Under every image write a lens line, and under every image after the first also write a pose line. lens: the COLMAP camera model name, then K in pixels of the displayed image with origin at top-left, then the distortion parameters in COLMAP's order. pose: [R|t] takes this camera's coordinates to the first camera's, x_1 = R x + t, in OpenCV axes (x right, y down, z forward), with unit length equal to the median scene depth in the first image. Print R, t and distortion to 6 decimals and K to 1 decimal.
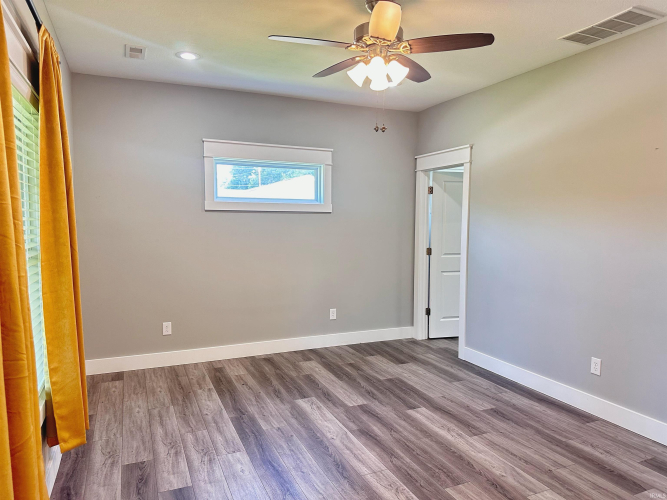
lens RADIAL K [[469.3, 0, 333.6], [0, 469.3, 257.2], [0, 0, 1]] dist [0.074113, -0.000851]
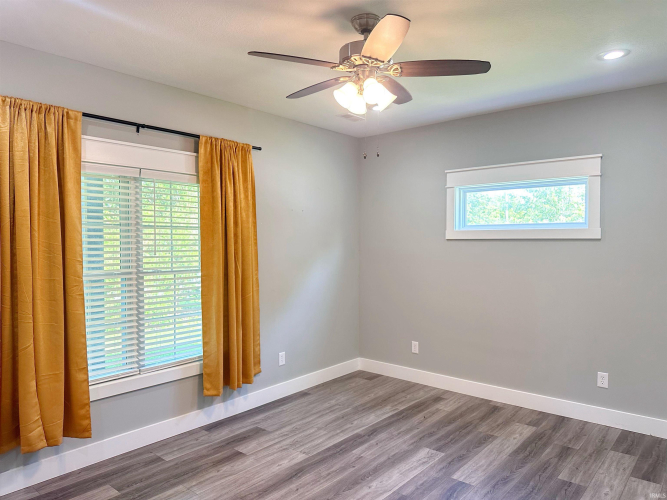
lens RADIAL K [[486.3, 0, 333.5], [0, 486.3, 250.0], [0, 0, 1]] dist [0.124732, -0.121015]
pose [[0.449380, 0.020729, -0.893100, 0.620008], [-0.064982, 0.997841, -0.009537, -0.054806], [0.890974, 0.062321, 0.449757, 0.339627]]
